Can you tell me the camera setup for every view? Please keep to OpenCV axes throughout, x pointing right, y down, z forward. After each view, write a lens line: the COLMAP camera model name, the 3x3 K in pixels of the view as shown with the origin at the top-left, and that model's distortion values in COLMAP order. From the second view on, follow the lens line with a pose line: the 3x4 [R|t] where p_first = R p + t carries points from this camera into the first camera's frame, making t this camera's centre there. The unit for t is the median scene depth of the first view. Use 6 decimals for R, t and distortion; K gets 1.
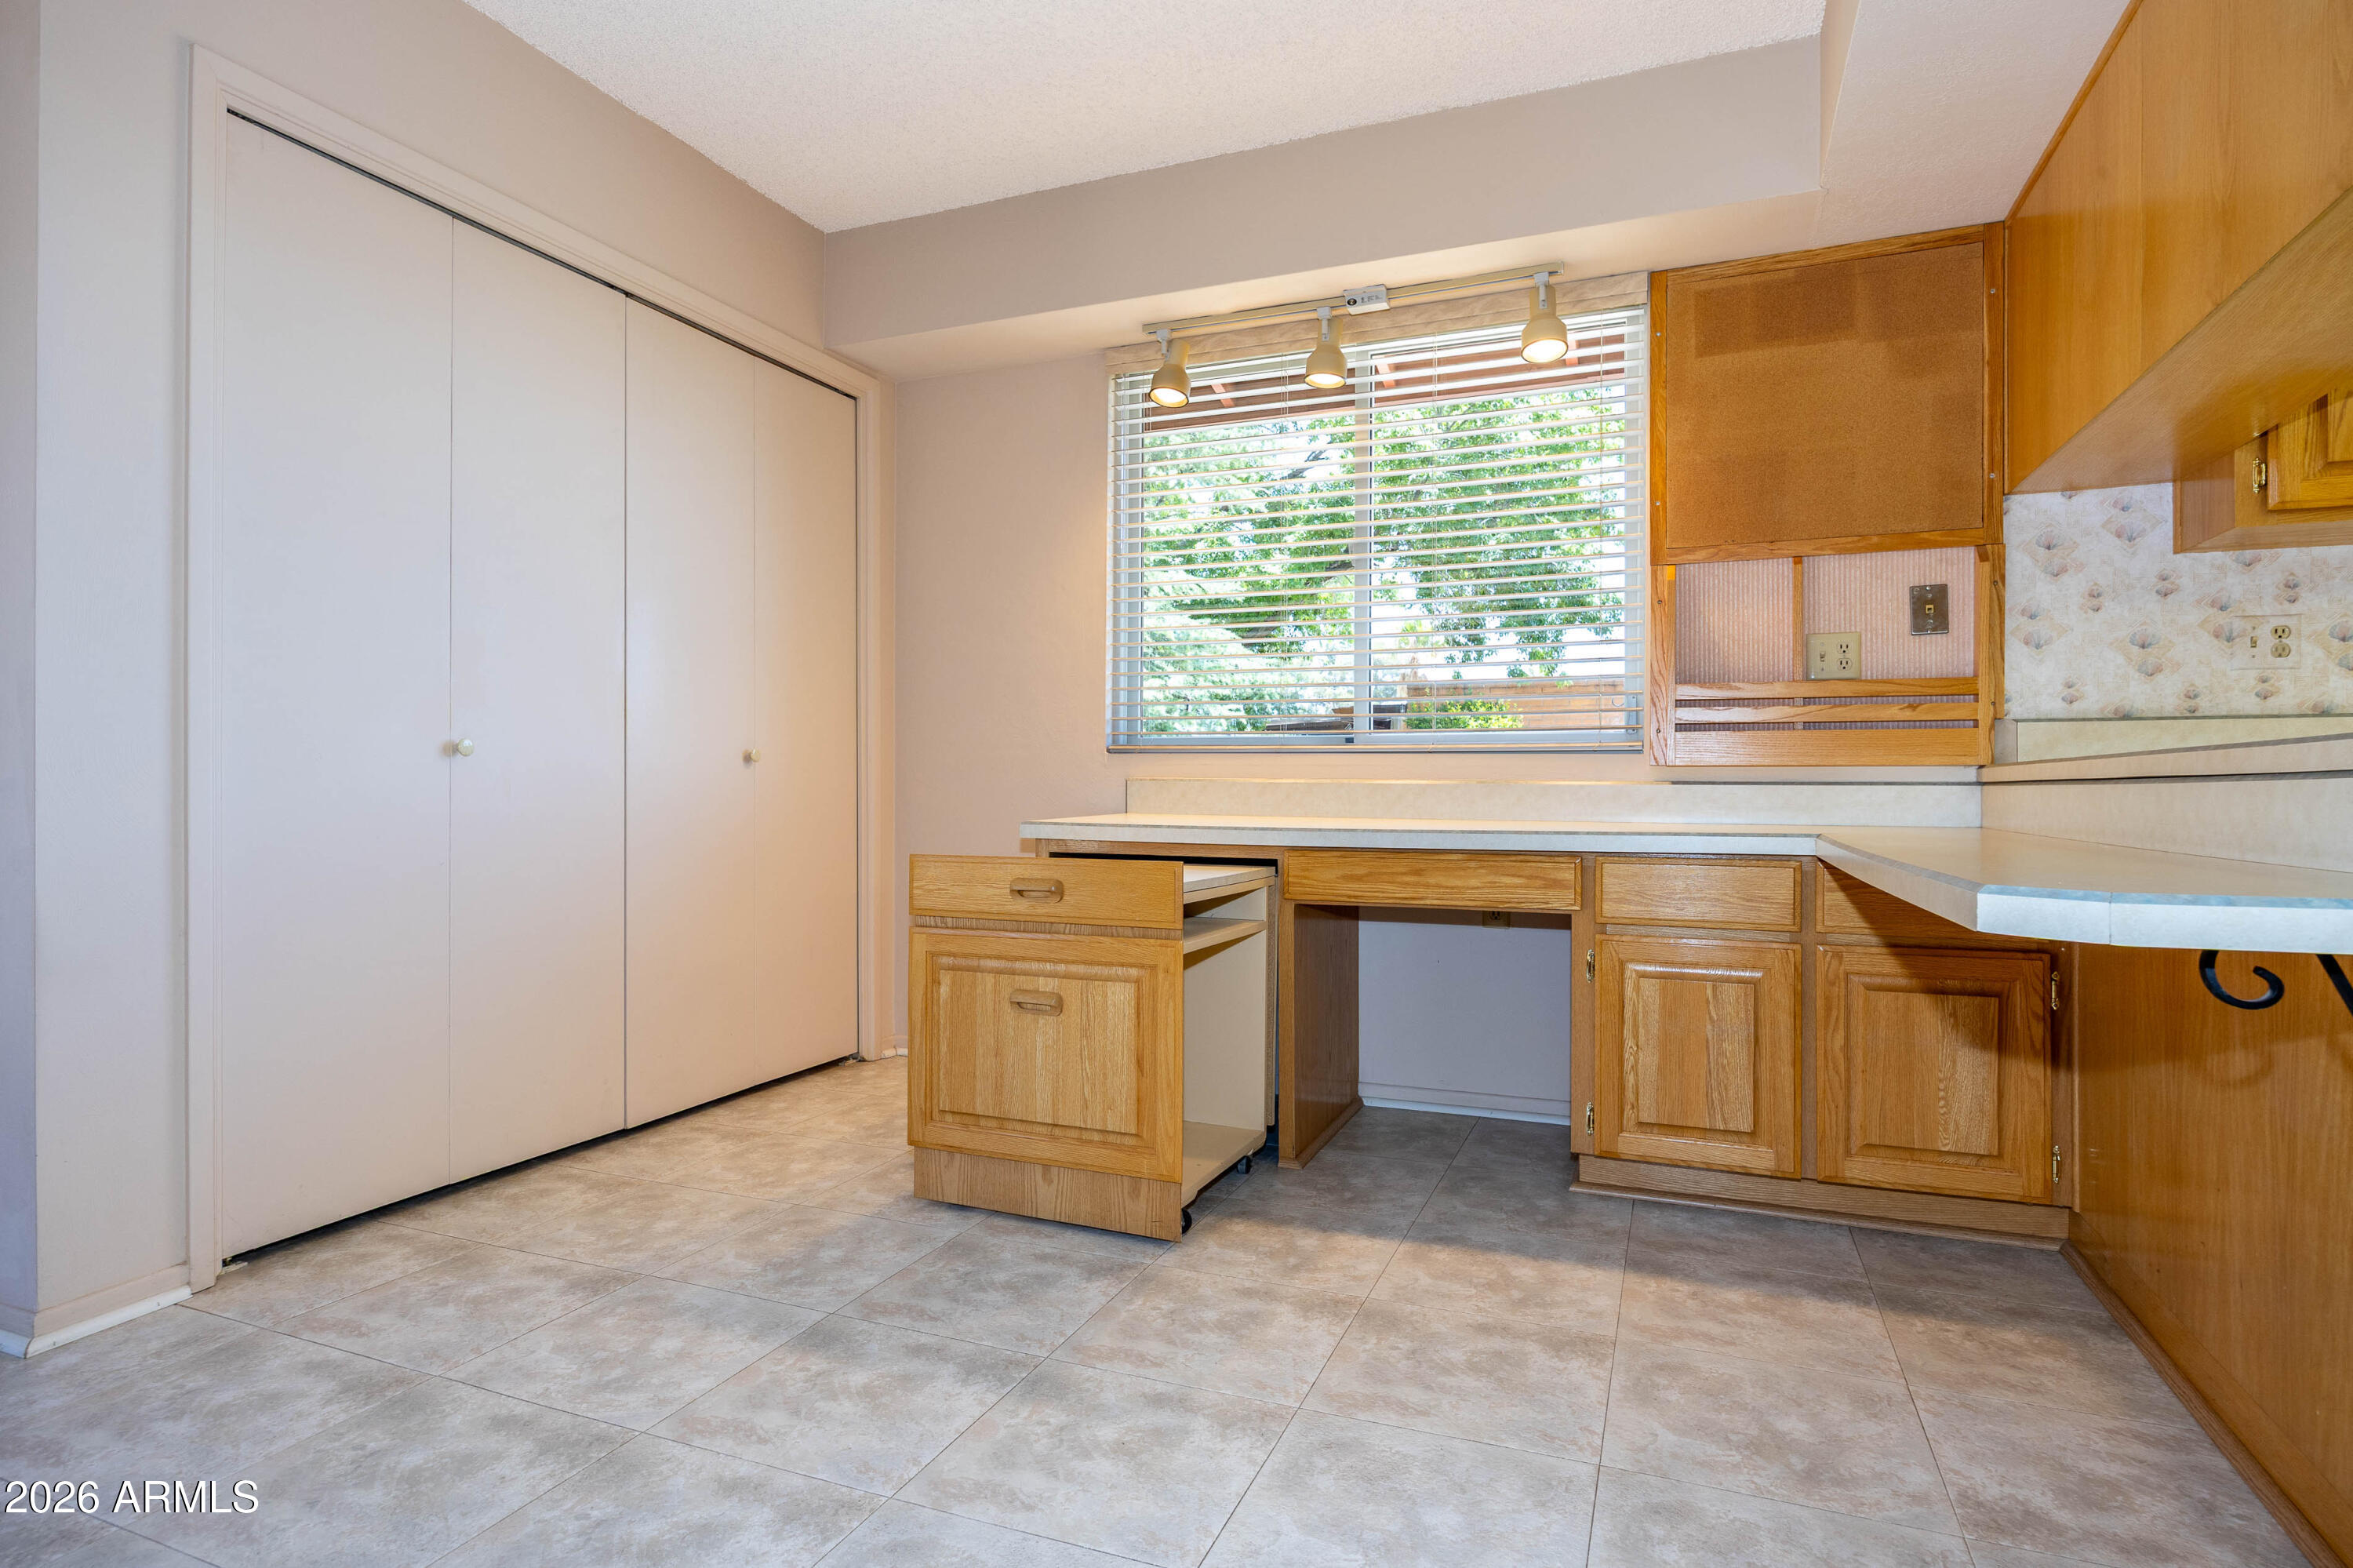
lens RADIAL K [[1230.7, 0, 1178.4], [0, 1230.7, 776.1], [0, 0, 1]] dist [-0.004574, 0.002125]
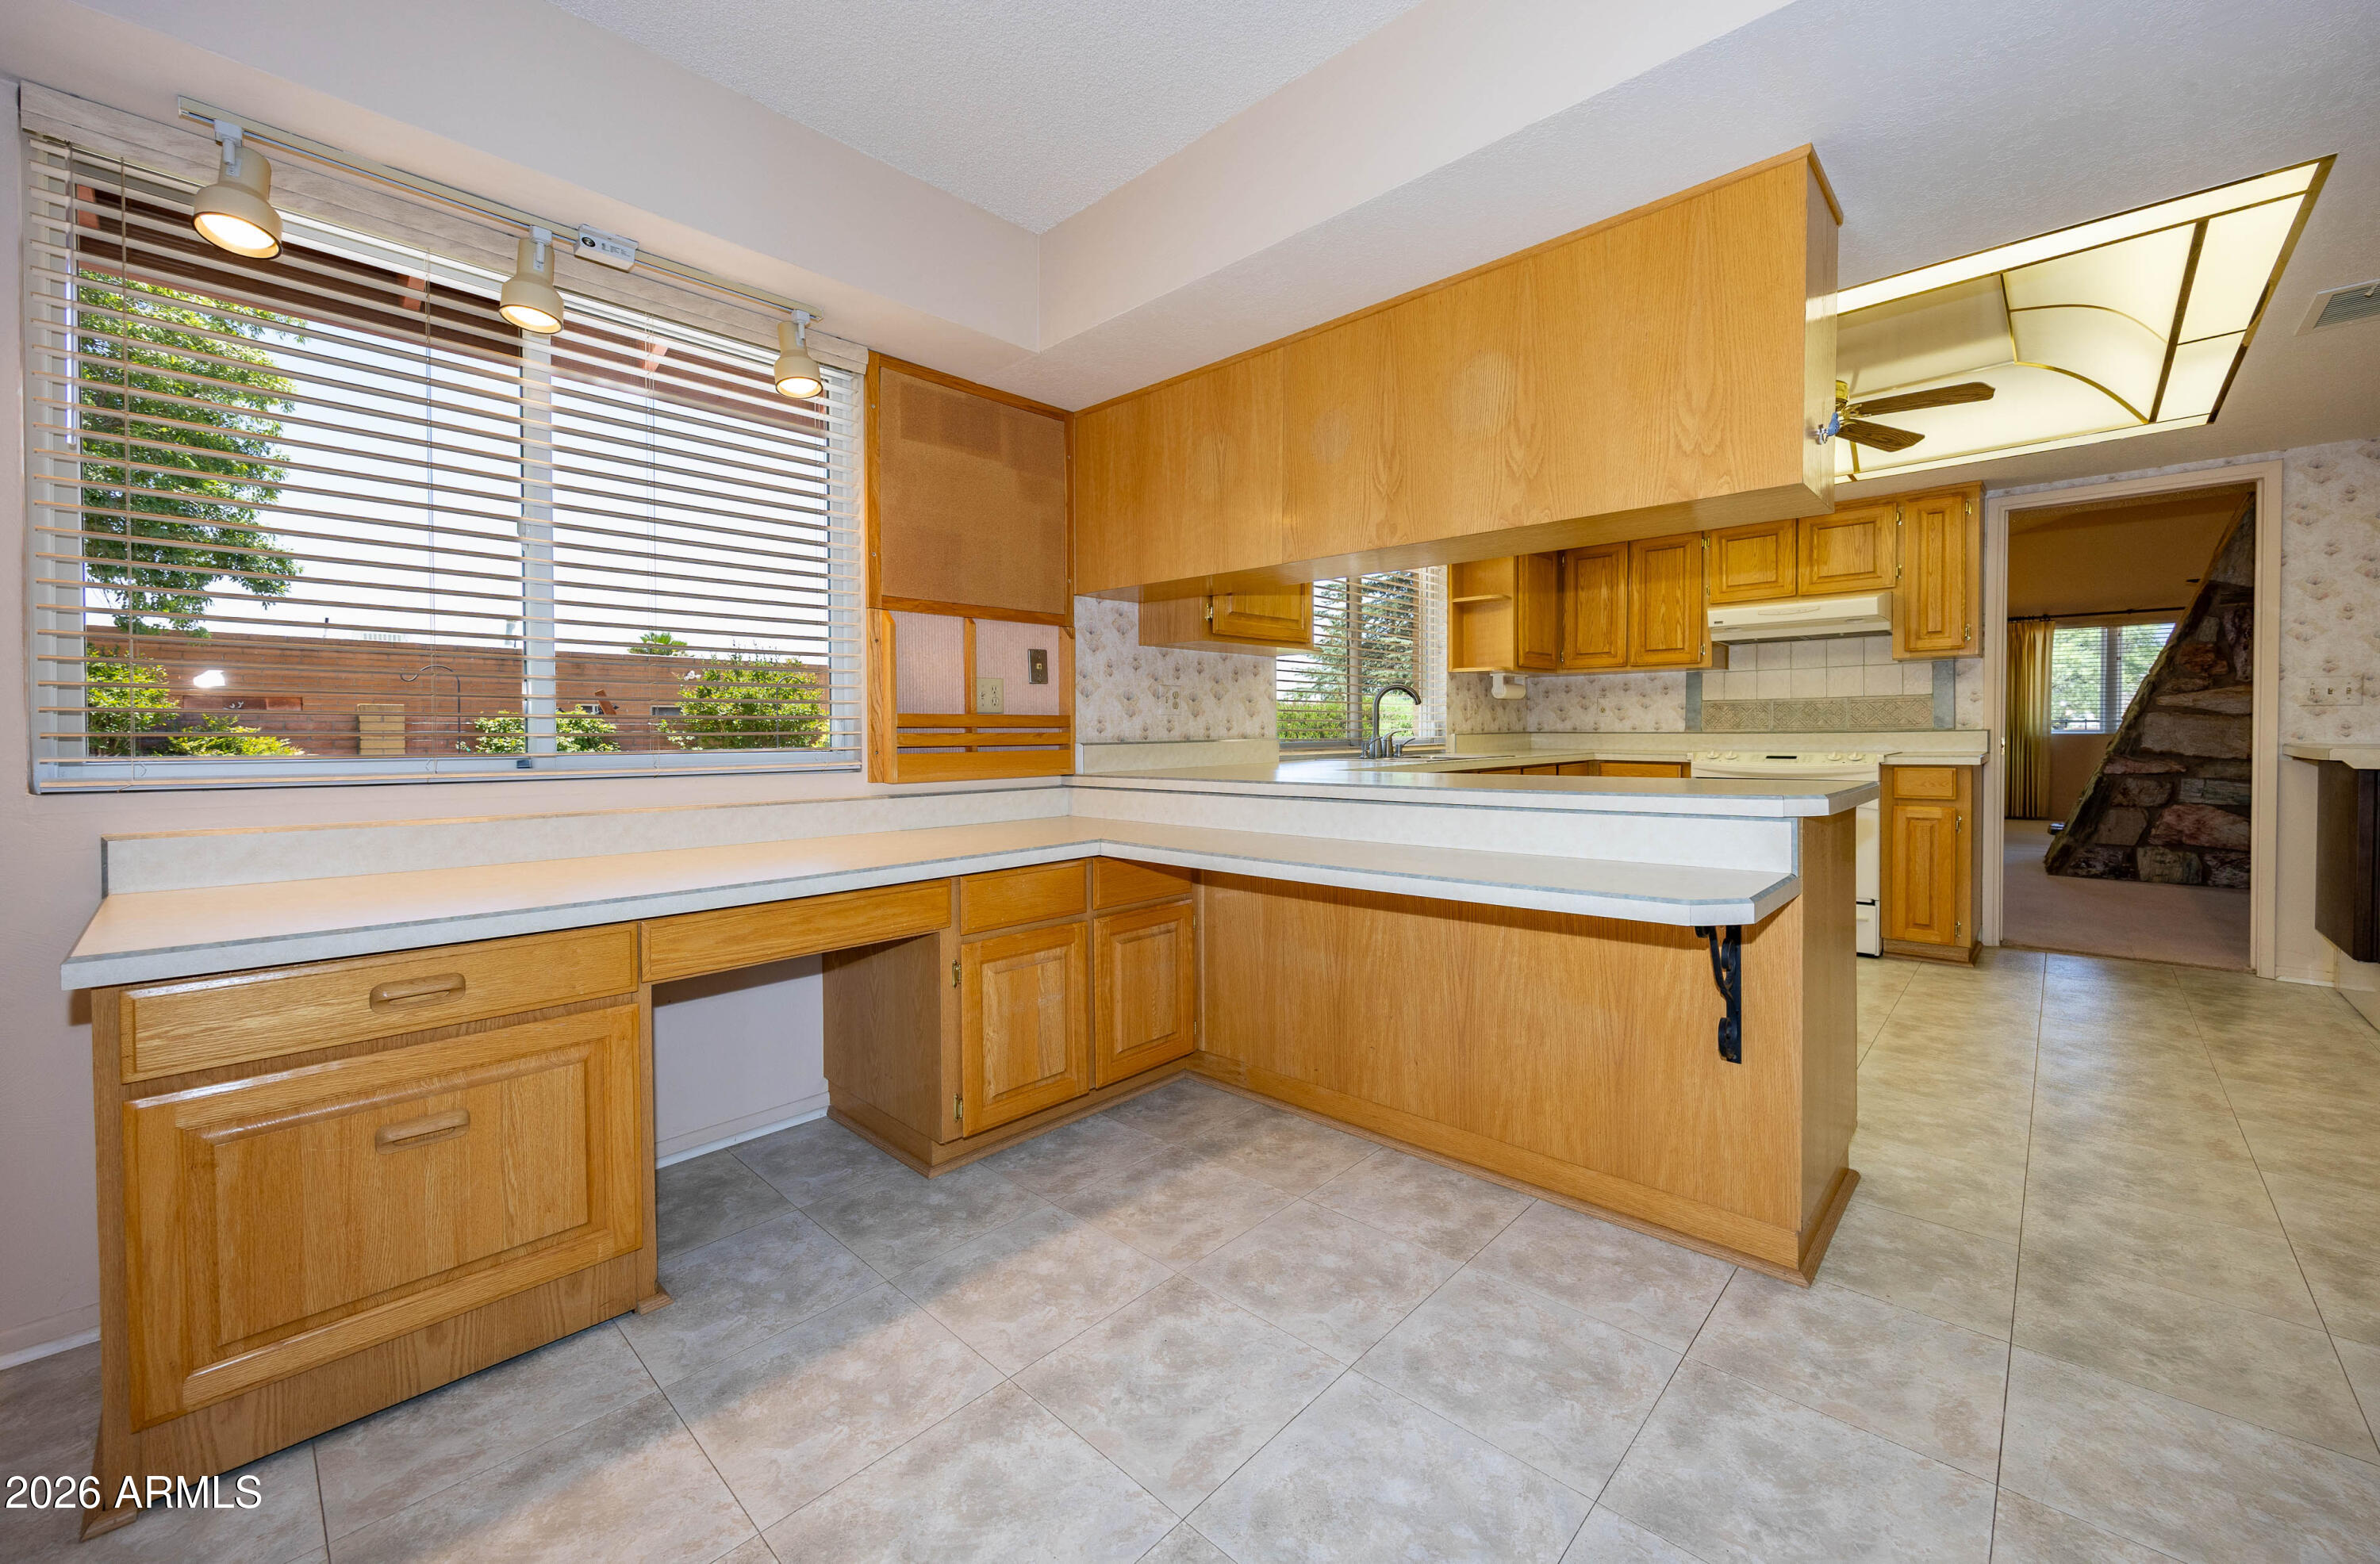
lens RADIAL K [[927.4, 0, 1193.9], [0, 927.4, 746.1], [0, 0, 1]] dist [-0.001426, 0.000024]
pose [[0.356120, -0.023736, 0.934139, -0.370771], [-0.000319, 0.999674, 0.025523, -0.076137], [-0.934440, -0.009387, 0.355997, 0.478514]]
